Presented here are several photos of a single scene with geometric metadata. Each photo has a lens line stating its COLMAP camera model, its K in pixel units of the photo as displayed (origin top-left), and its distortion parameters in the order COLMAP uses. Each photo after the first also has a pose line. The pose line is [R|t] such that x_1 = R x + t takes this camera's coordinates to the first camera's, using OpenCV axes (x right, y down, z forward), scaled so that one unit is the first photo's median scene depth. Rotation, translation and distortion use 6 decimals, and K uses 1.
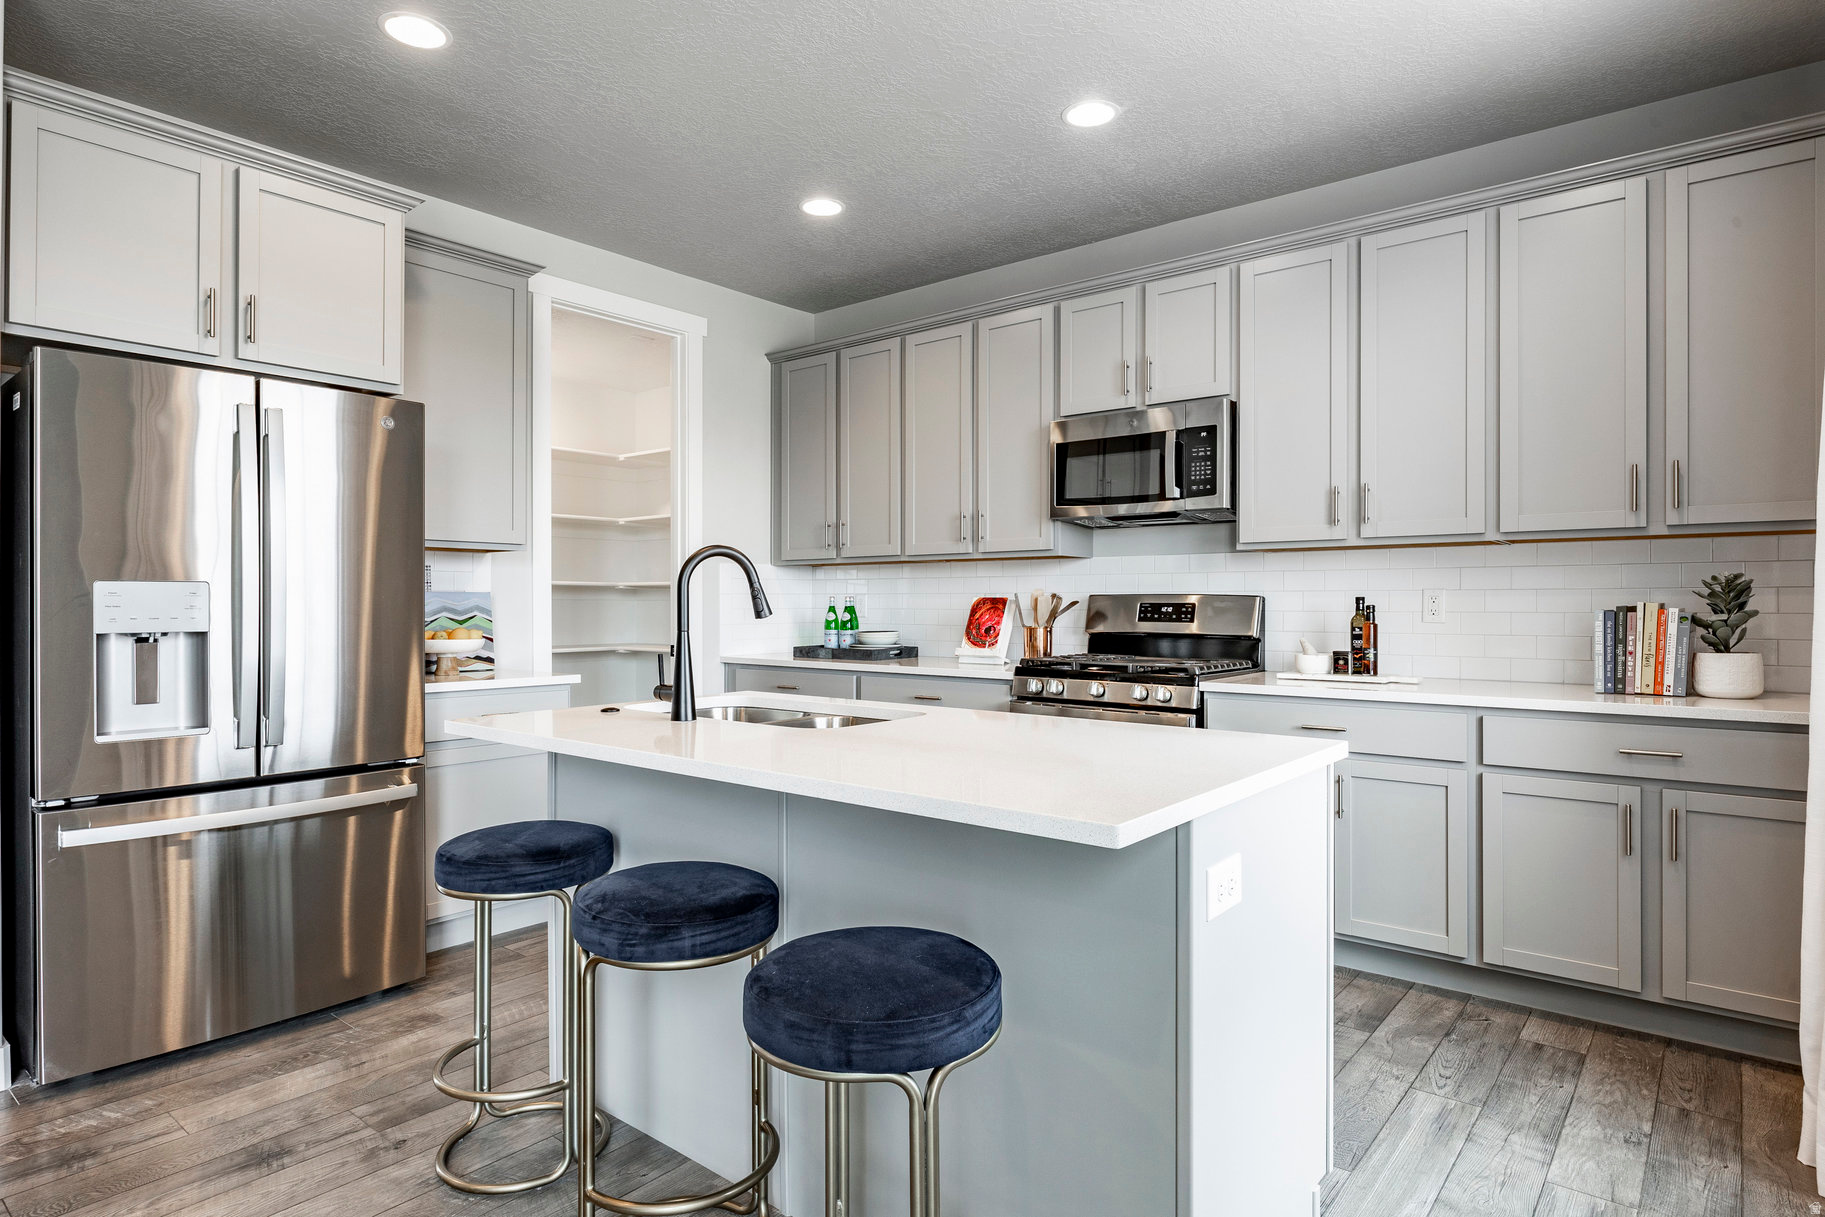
lens RADIAL K [[1007.0, 0, 912.5], [0, 1007.0, 608.5], [0, 0, 1]] dist [0.002449, -0.000774]
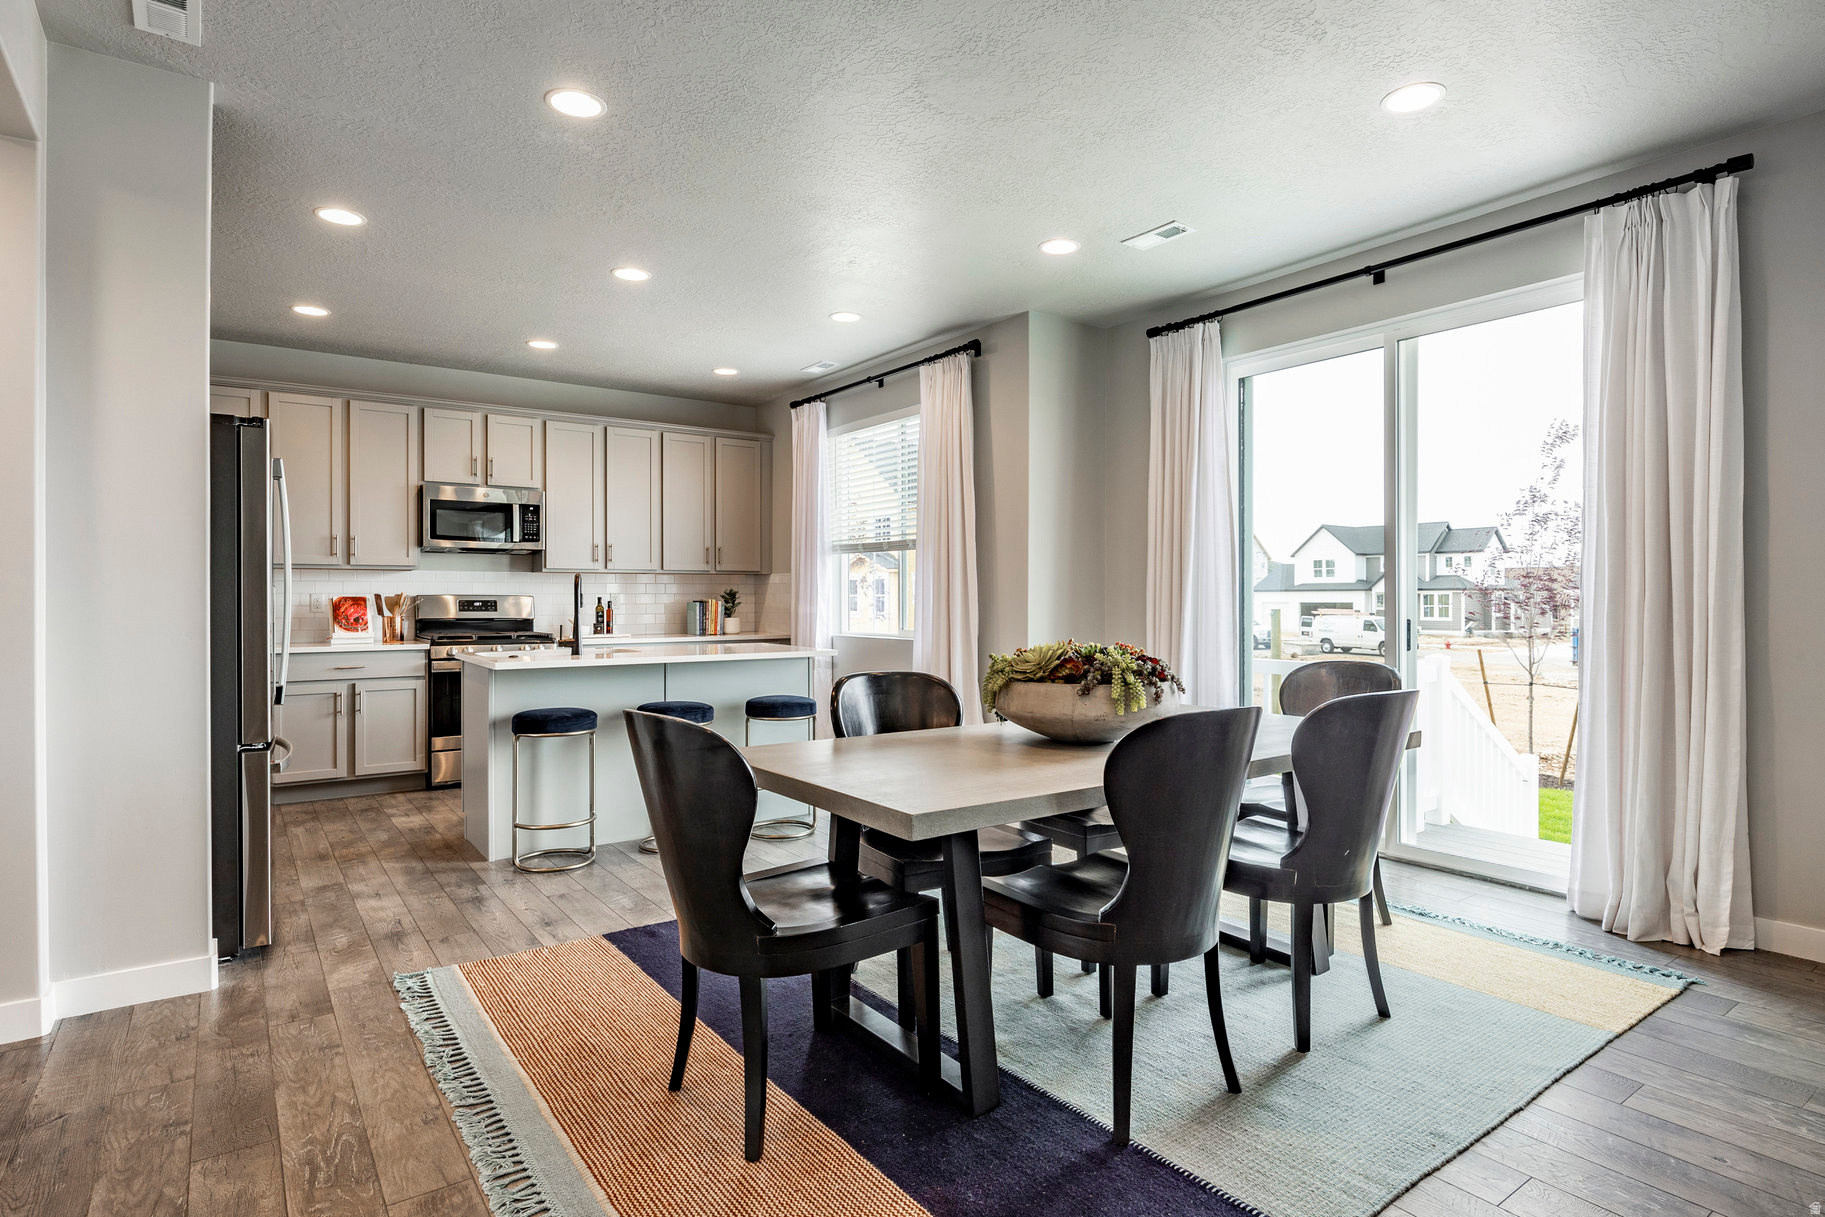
lens RADIAL K [[919.9, 0, 877.3], [0, 919.9, 599.2], [0, 0, 1]] dist [-0.002543, 0.000164]
pose [[0.307868, 0.001064, 0.951429, -1.071498], [0.009144, 0.999950, -0.004077, 0.005394], [-0.951385, 0.009955, 0.307843, -0.115219]]
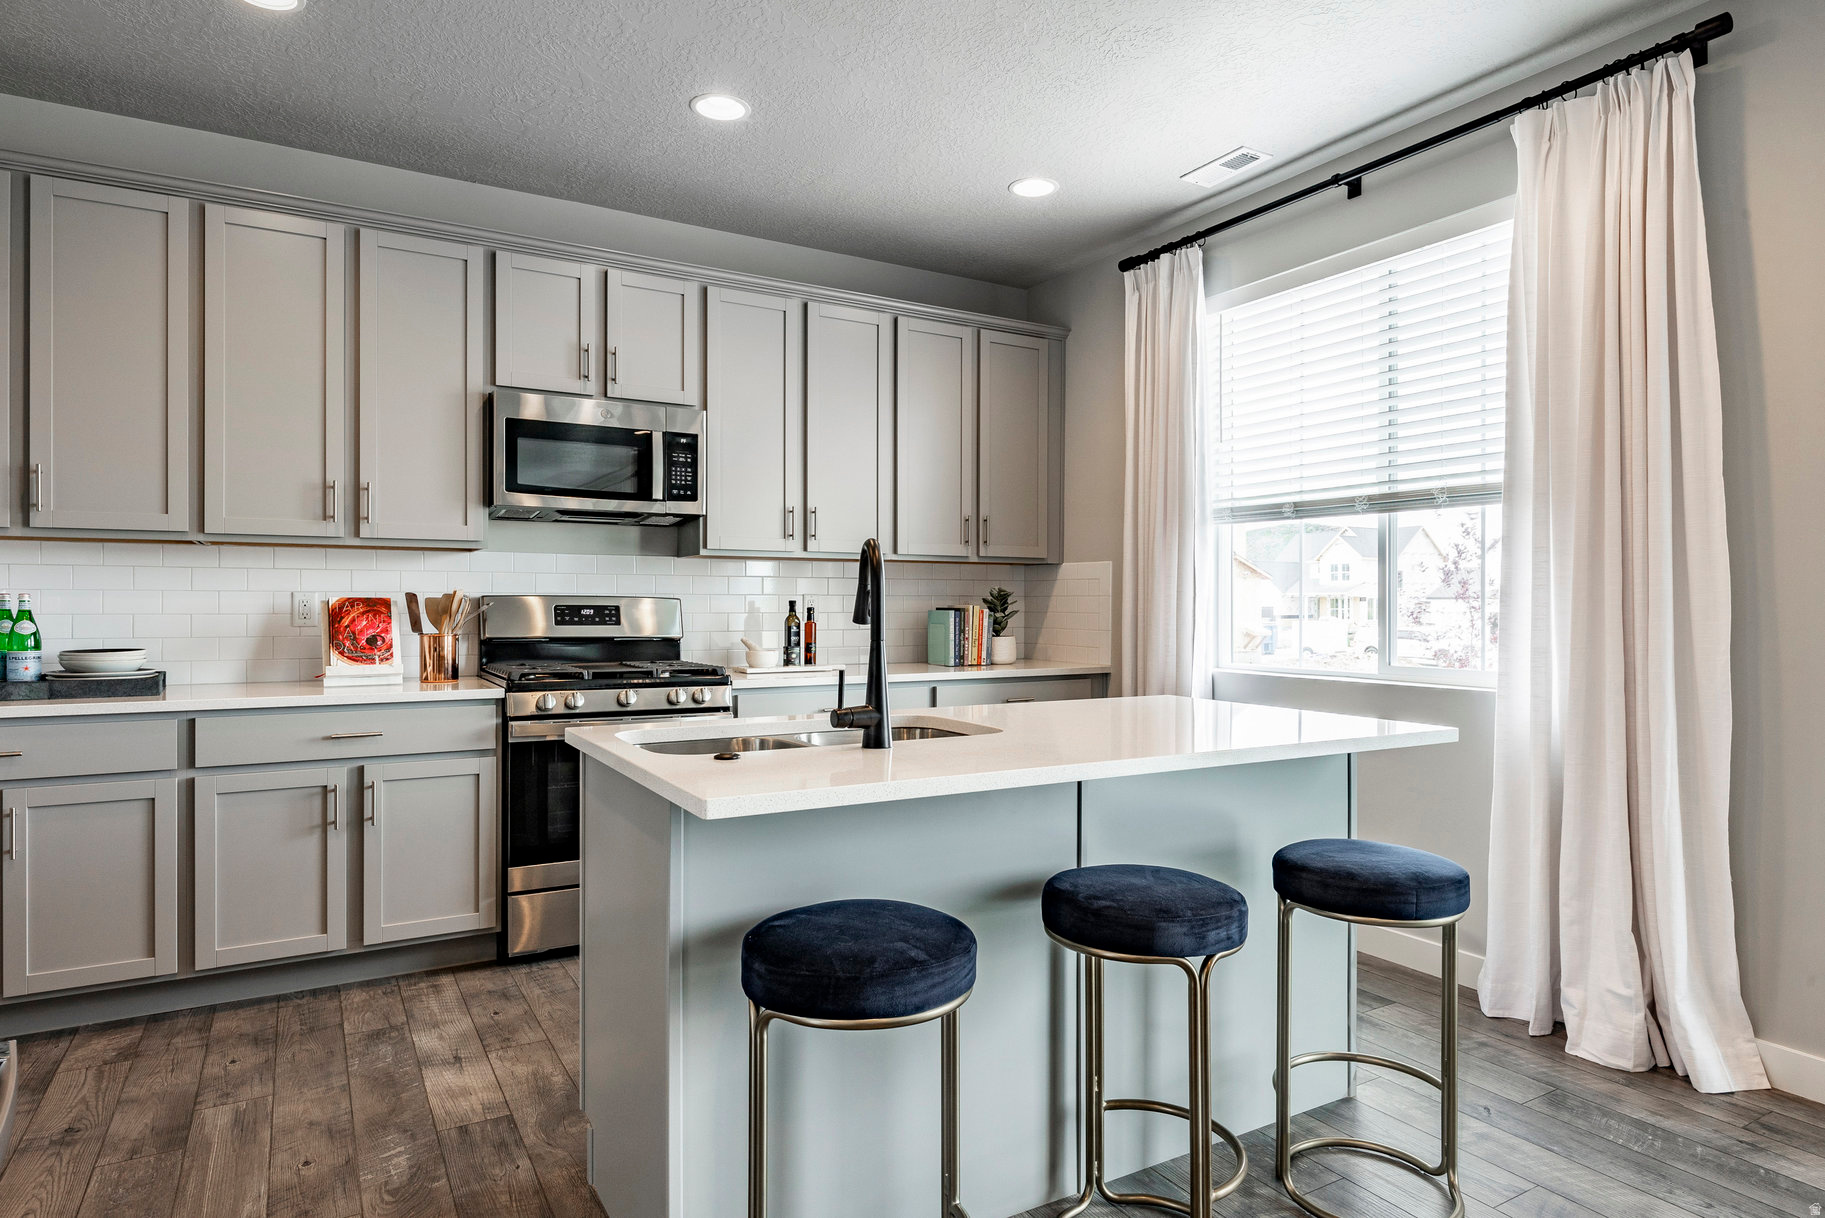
lens RADIAL K [[1007.0, 0, 912.5], [0, 1007.0, 609.0], [0, 0, 1]] dist [0.002449, -0.000774]
pose [[0.369119, -0.001416, 0.929381, -0.552629], [0.004091, 0.999992, -0.000101, -0.000683], [-0.929373, 0.003839, 0.369122, 0.388604]]
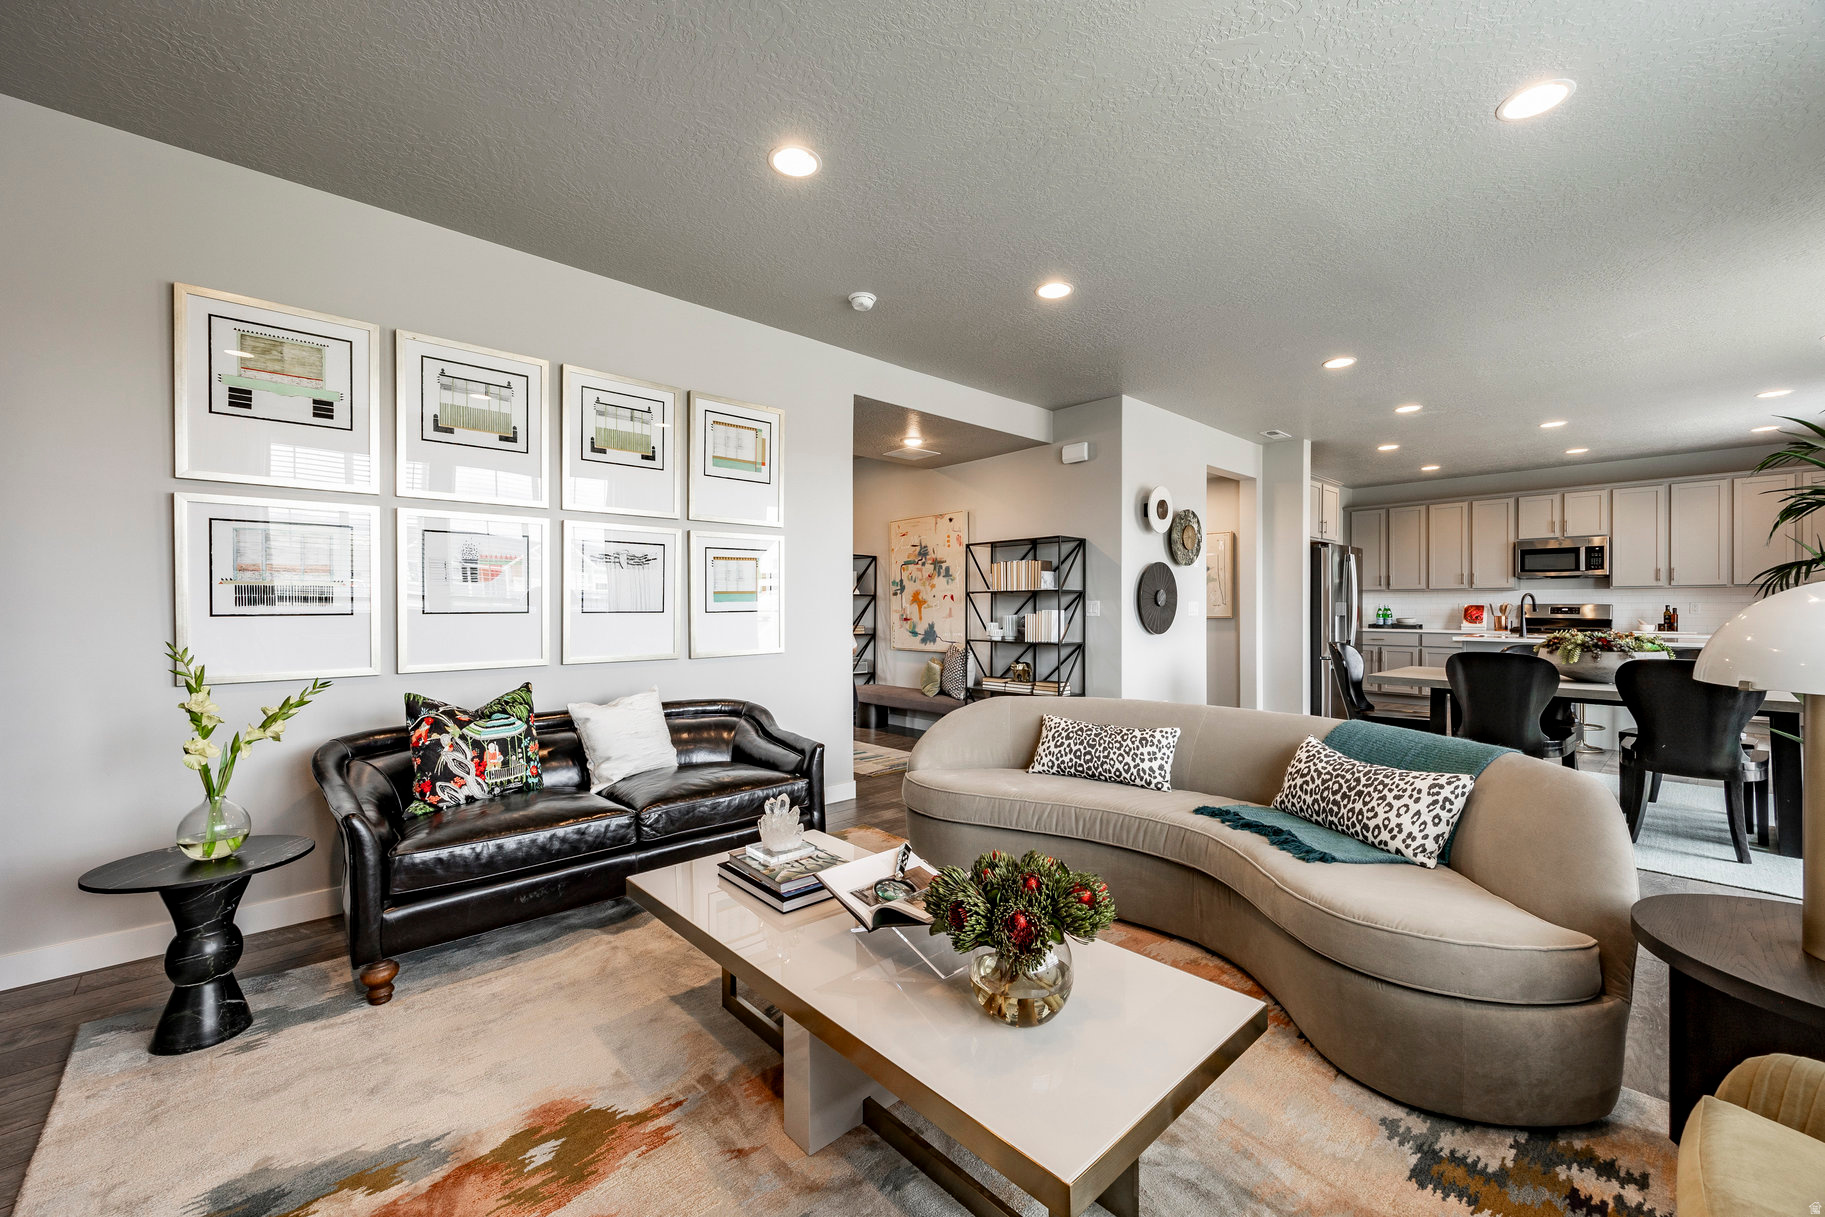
lens RADIAL K [[710.2, 0, 912.5], [0, 710.2, 608.5], [0, 0, 1]] dist [0.001186, 0.000093]
pose [[0.982904, -0.000954, -0.184115, -1.204440], [0.000346, 0.999994, -0.003336, 0.004206], [0.184117, 0.003215, 0.982899, -1.297530]]
